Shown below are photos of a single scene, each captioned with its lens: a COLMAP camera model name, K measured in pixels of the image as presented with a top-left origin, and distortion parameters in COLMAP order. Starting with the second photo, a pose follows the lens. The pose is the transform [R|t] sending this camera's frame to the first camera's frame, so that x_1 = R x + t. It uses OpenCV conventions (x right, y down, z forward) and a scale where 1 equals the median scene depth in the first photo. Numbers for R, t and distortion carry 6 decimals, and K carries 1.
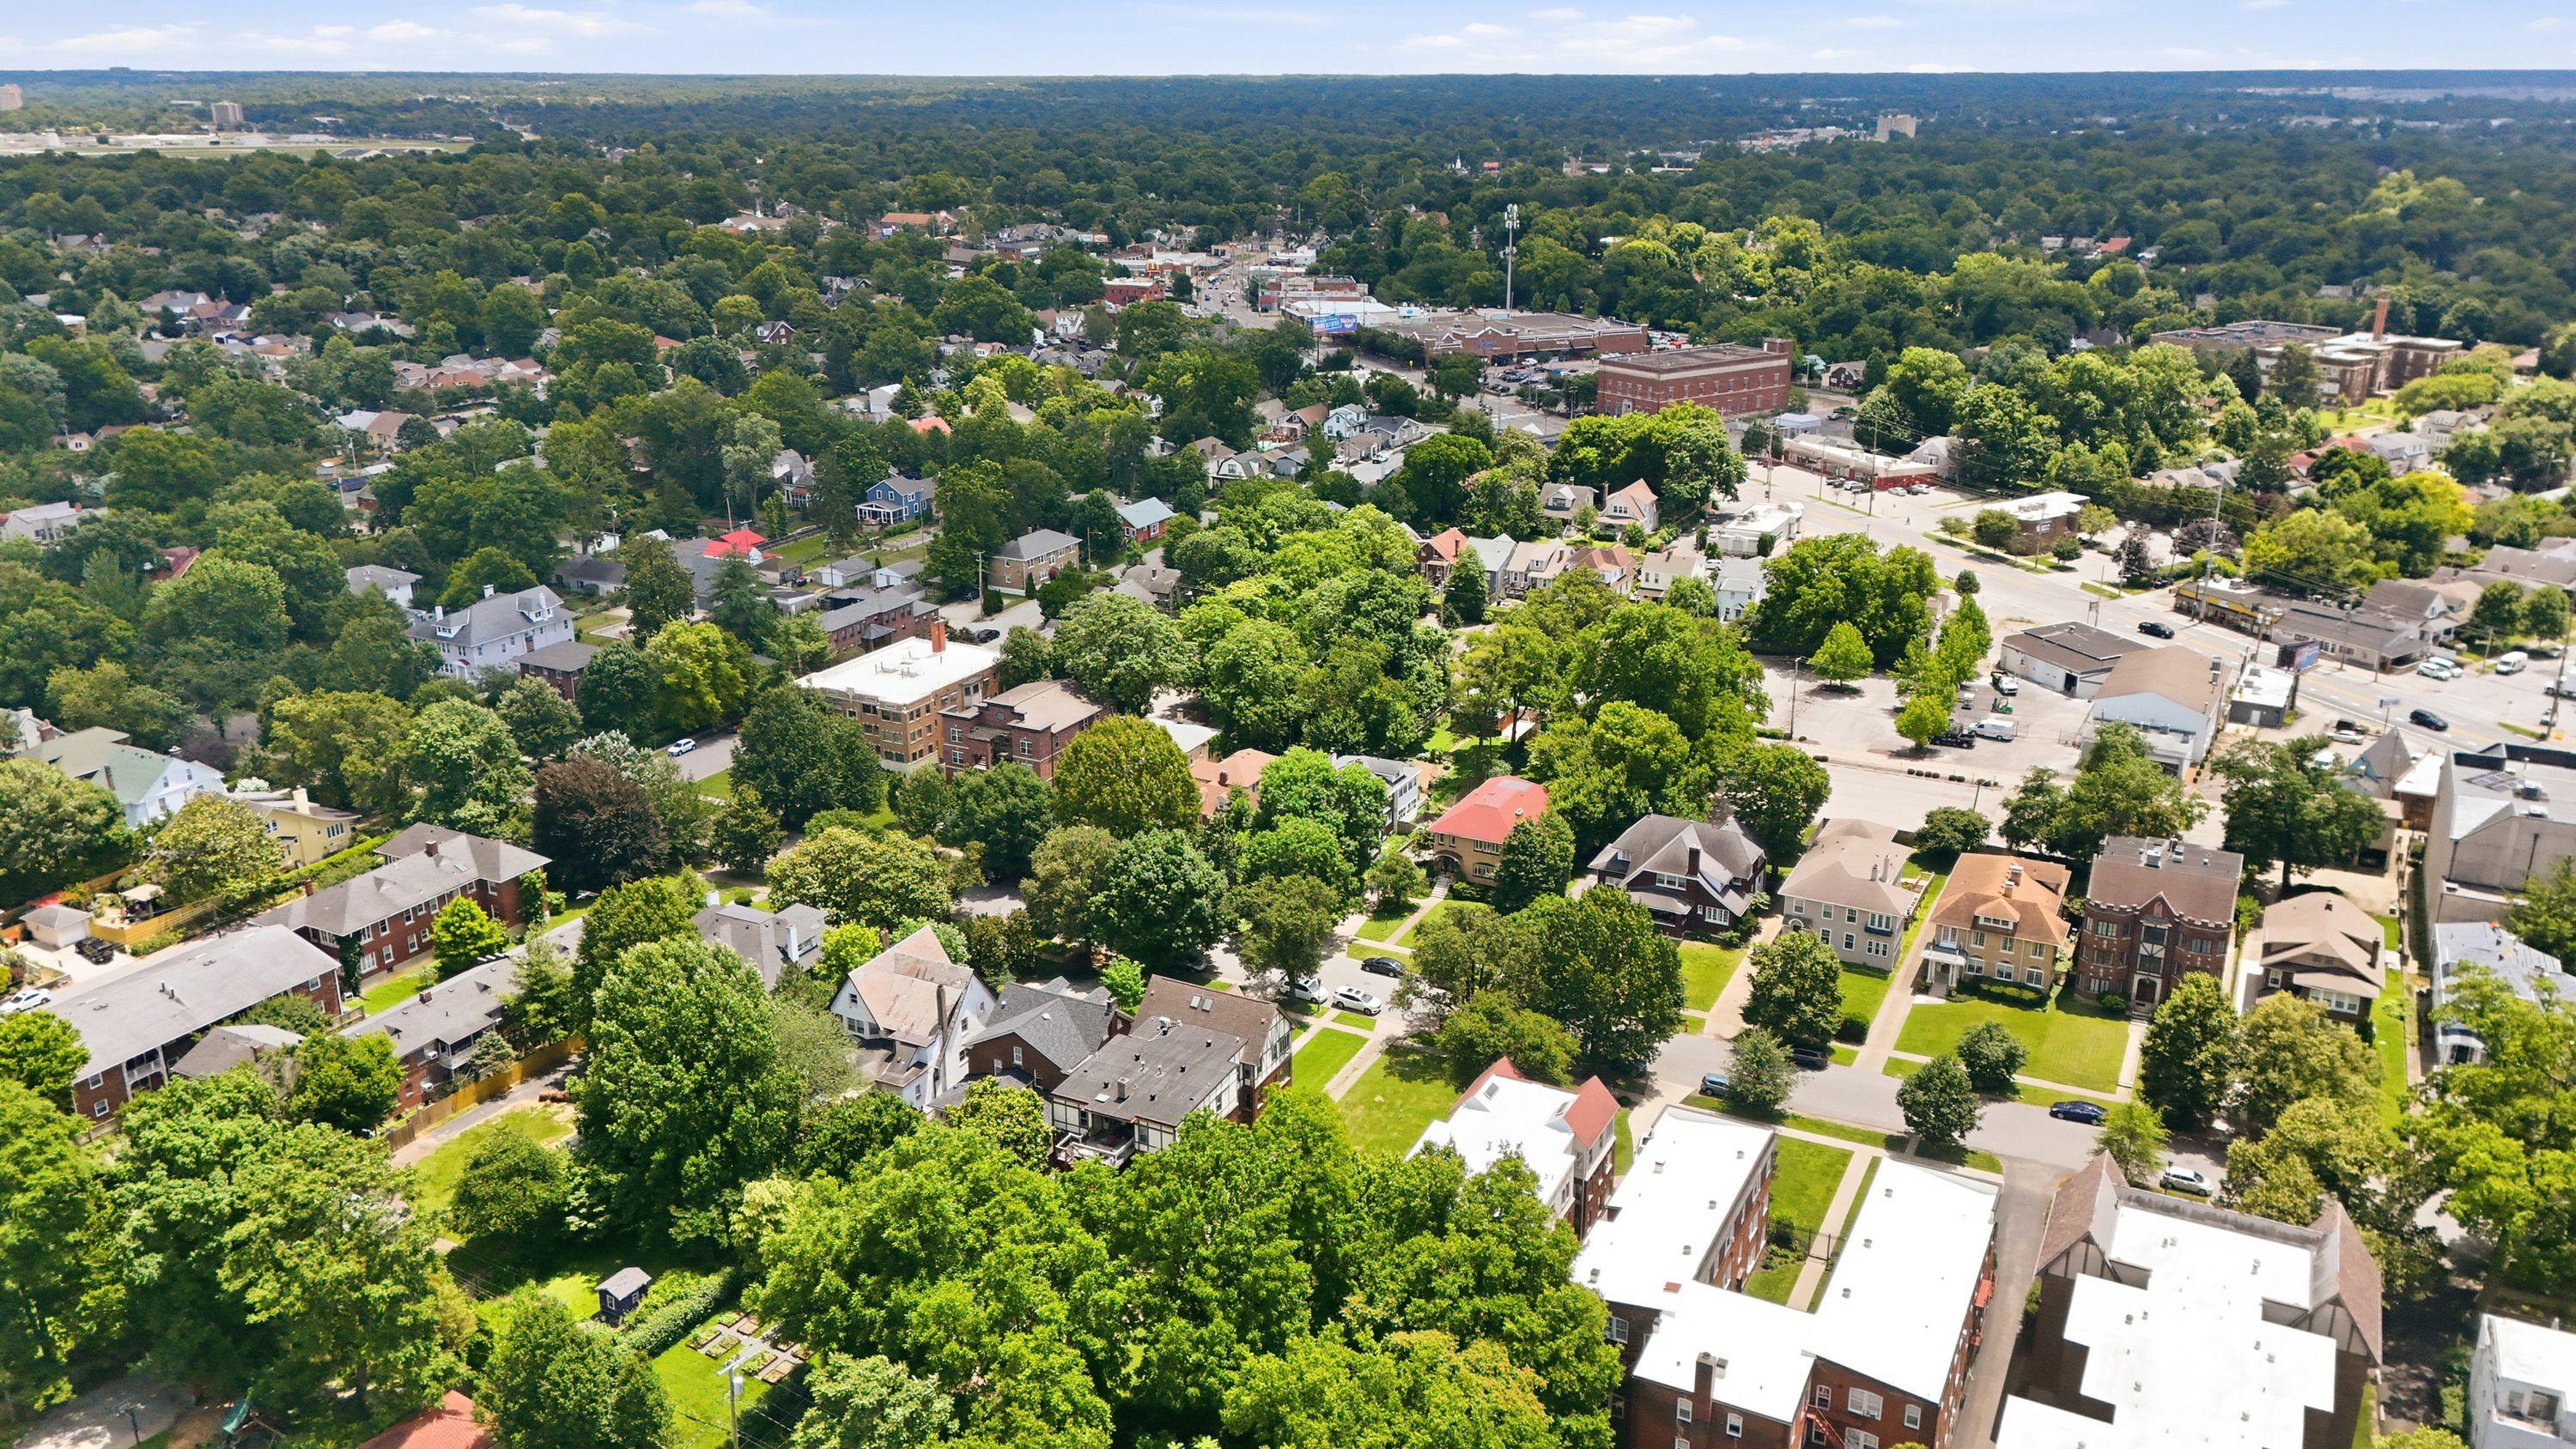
lens RADIAL K [[1921.7, 0, 1288.0], [0, 1921.7, 724.5], [0, 0, 1]] dist [0.101615, -0.140300]
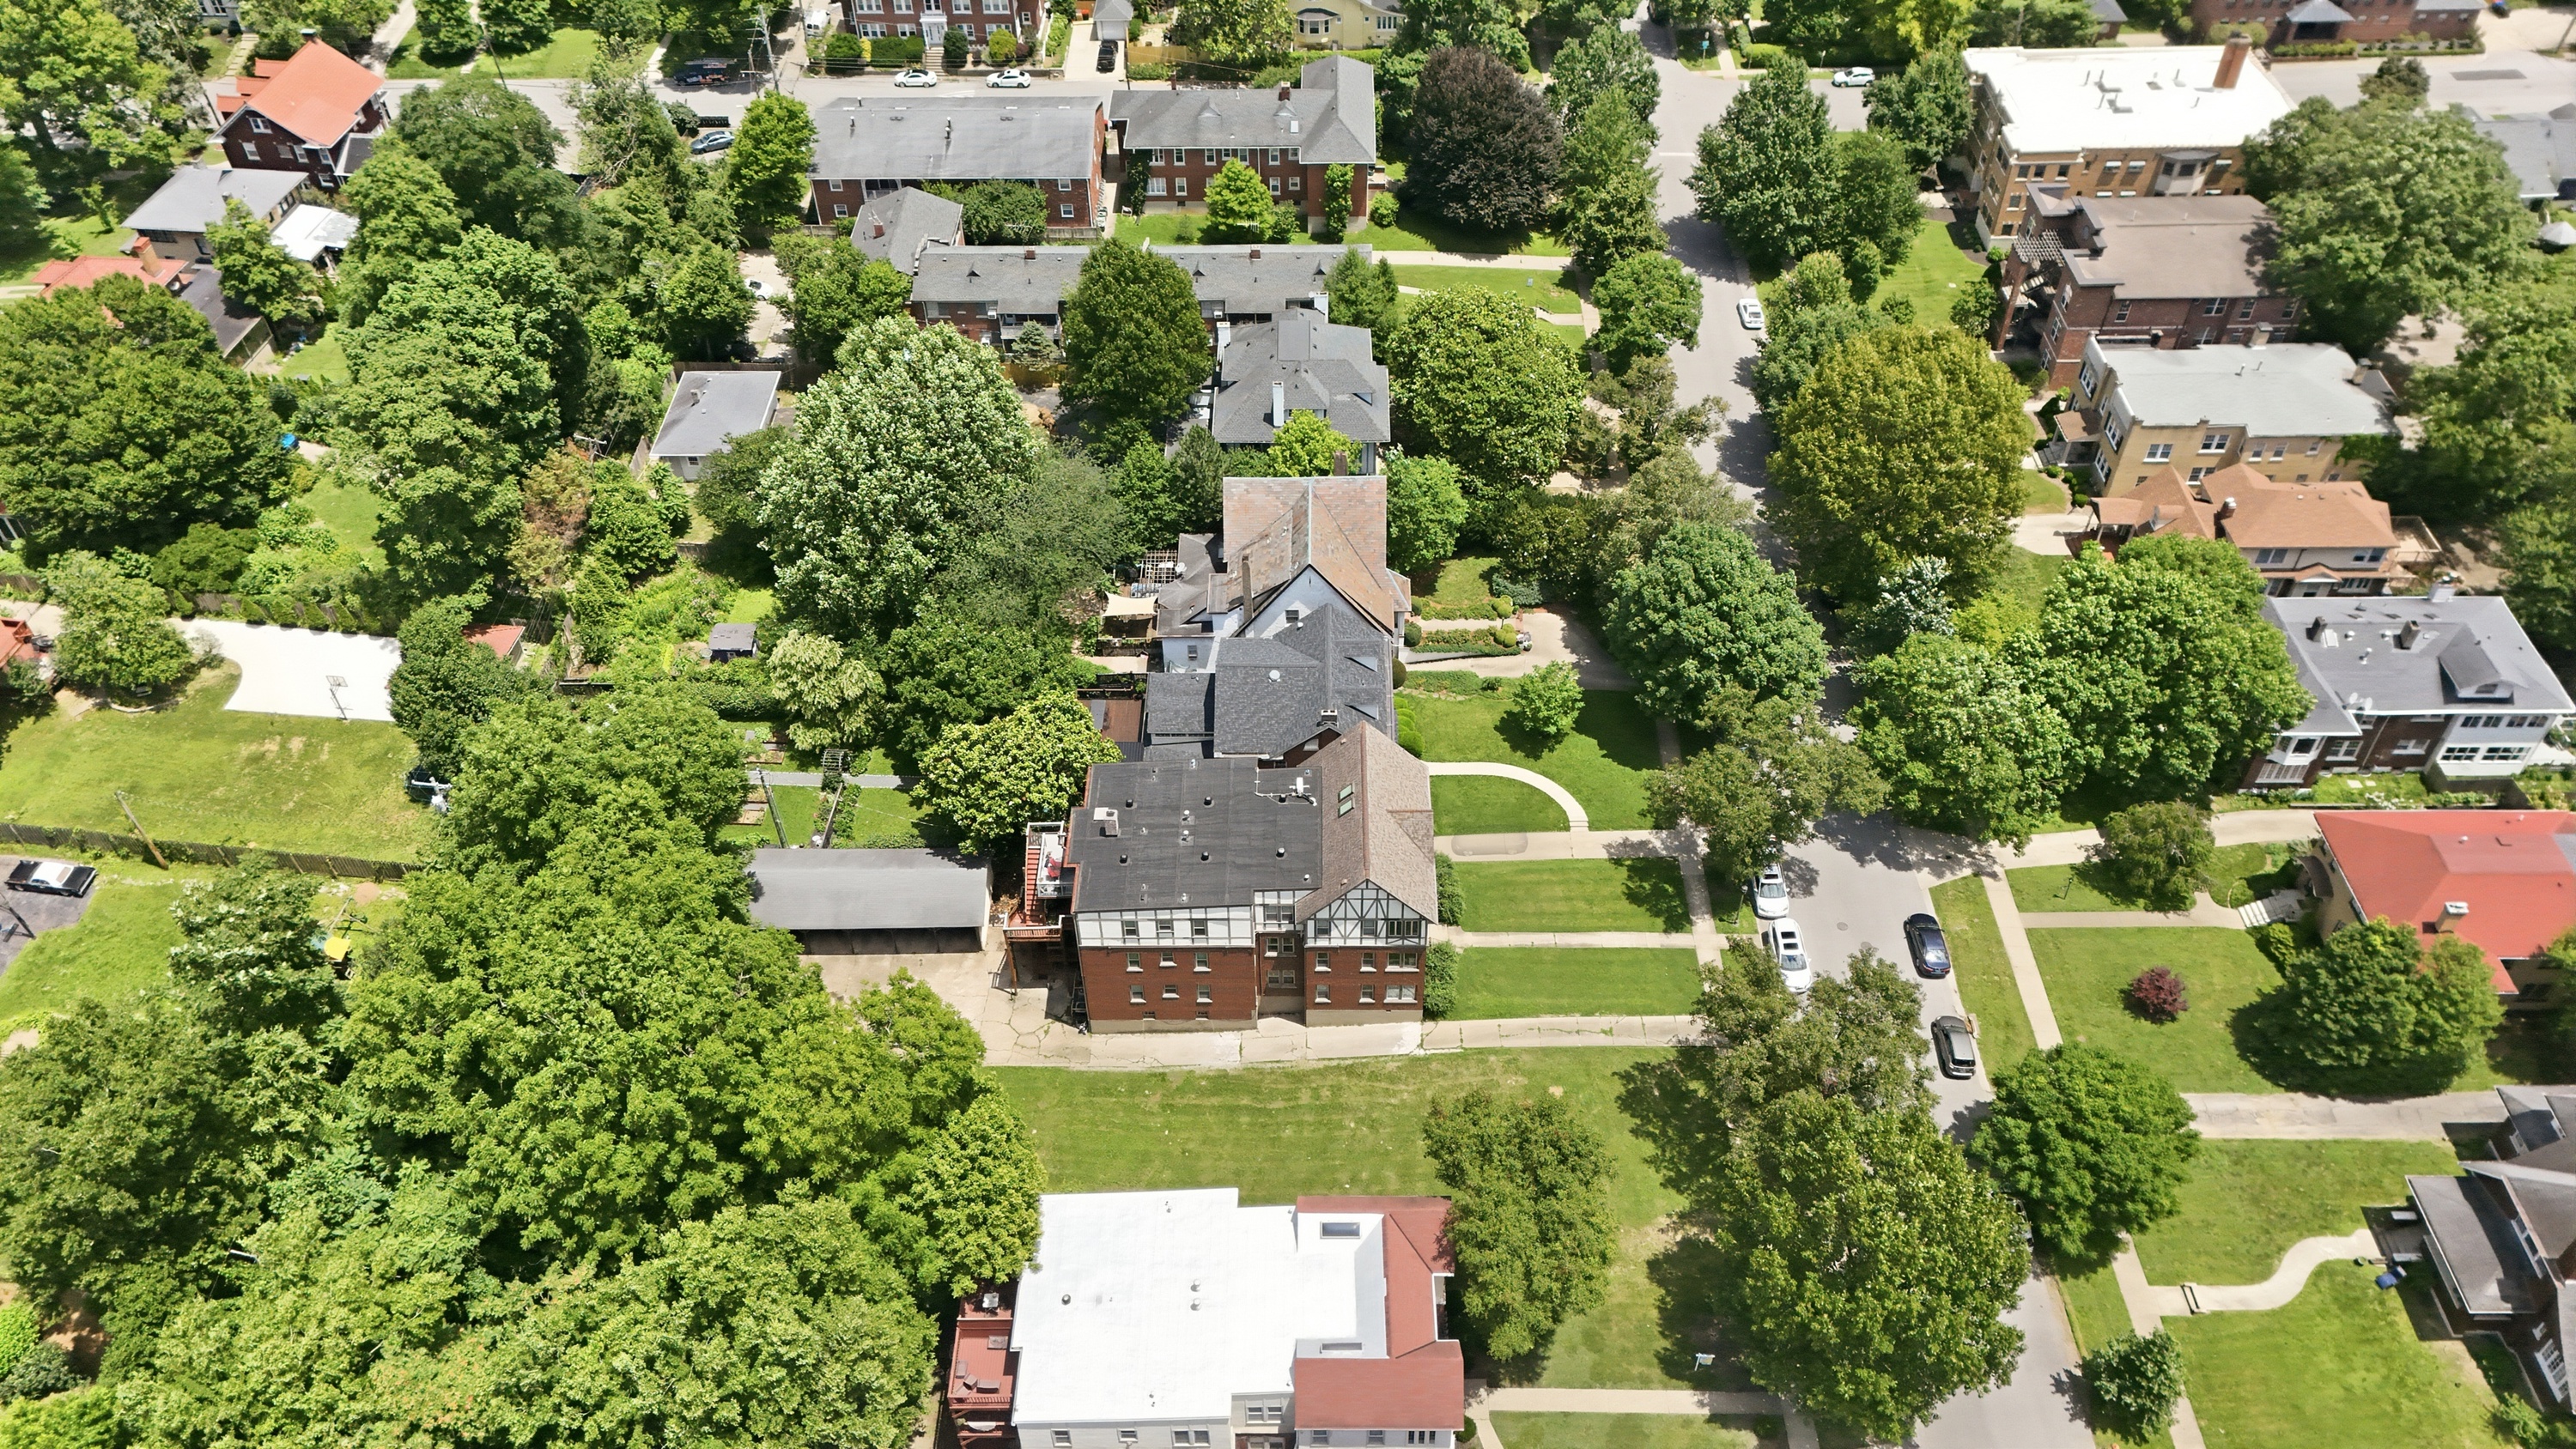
lens RADIAL K [[1868.1, 0, 1280.9], [0, 1868.1, 710.9], [0, 0, 1]] dist [0.081934, -0.076930]
pose [[0.452441, 0.618596, -0.642368, 0.299832], [-0.271149, 0.781629, 0.561724, -0.209010], [0.849574, -0.079969, 0.521373, 0.563076]]
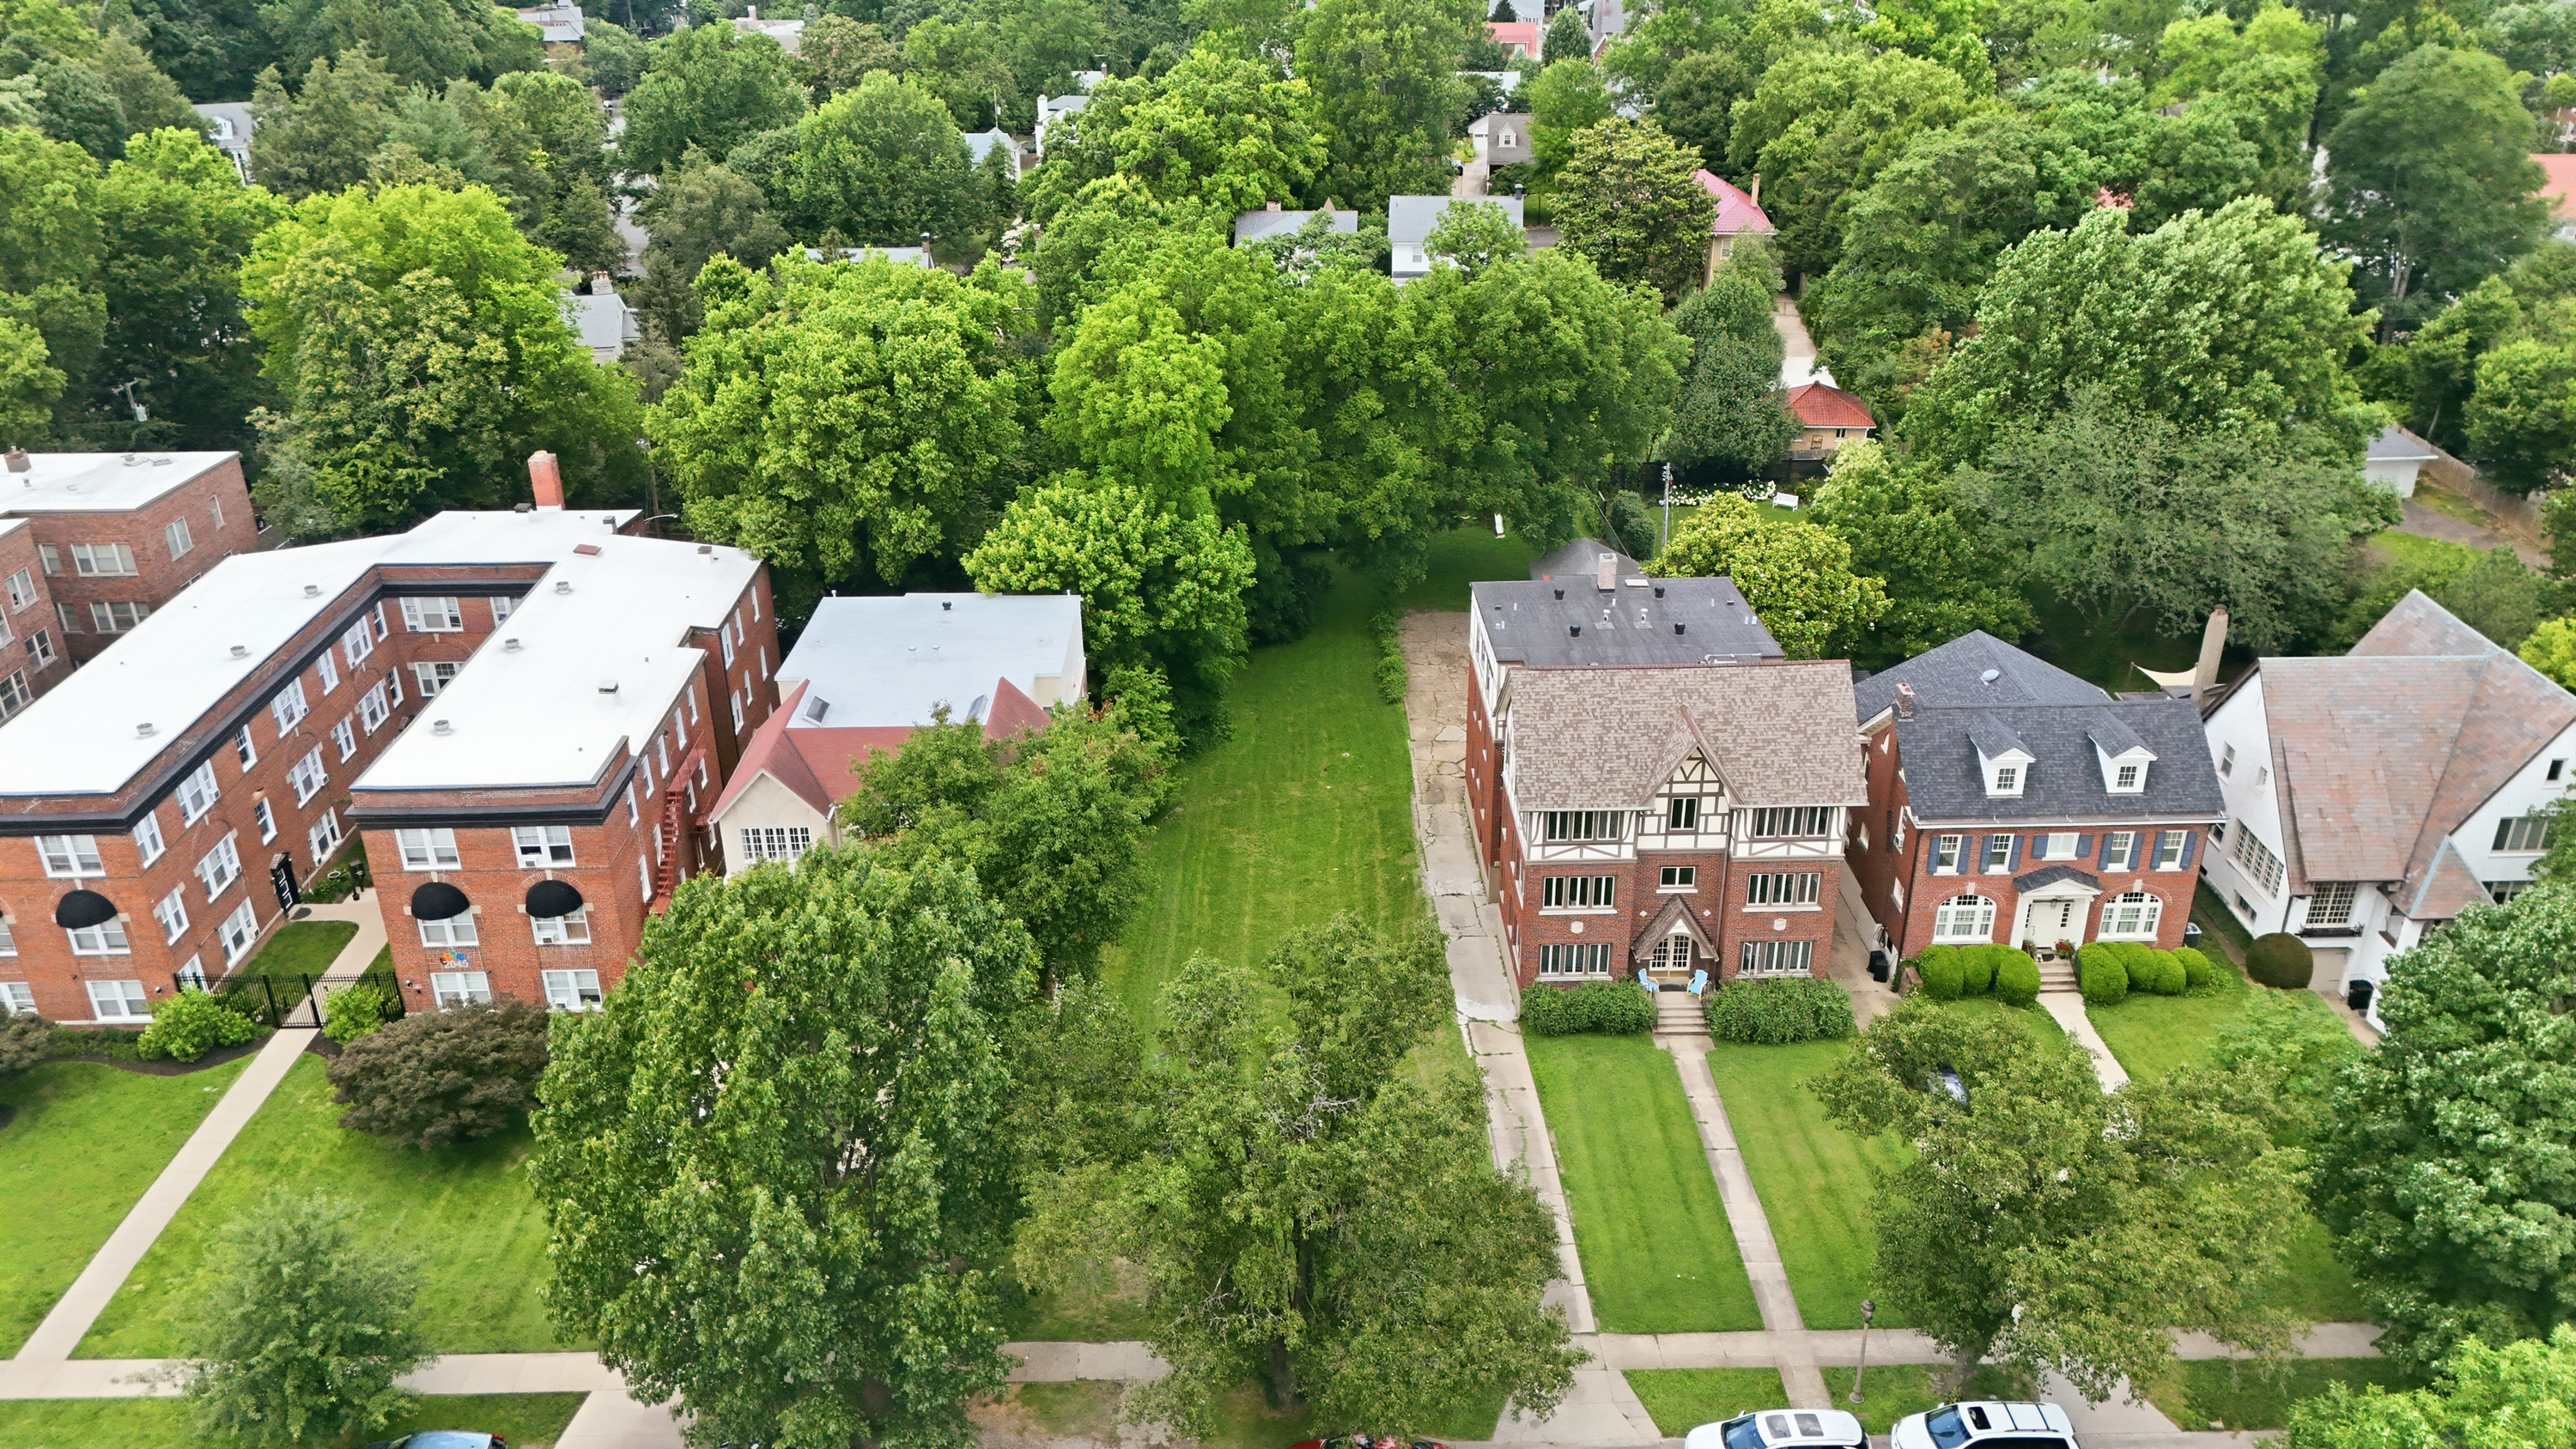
lens RADIAL K [[1889.1, 0, 1293.4], [0, 1889.1, 724.5], [0, 0, 1]] dist [0.085637, -0.089936]
pose [[-0.877975, 0.221860, -0.424191, 0.191294], [-0.140960, 0.727015, 0.671997, -0.107865], [0.457482, 0.649791, -0.607027, 1.073635]]
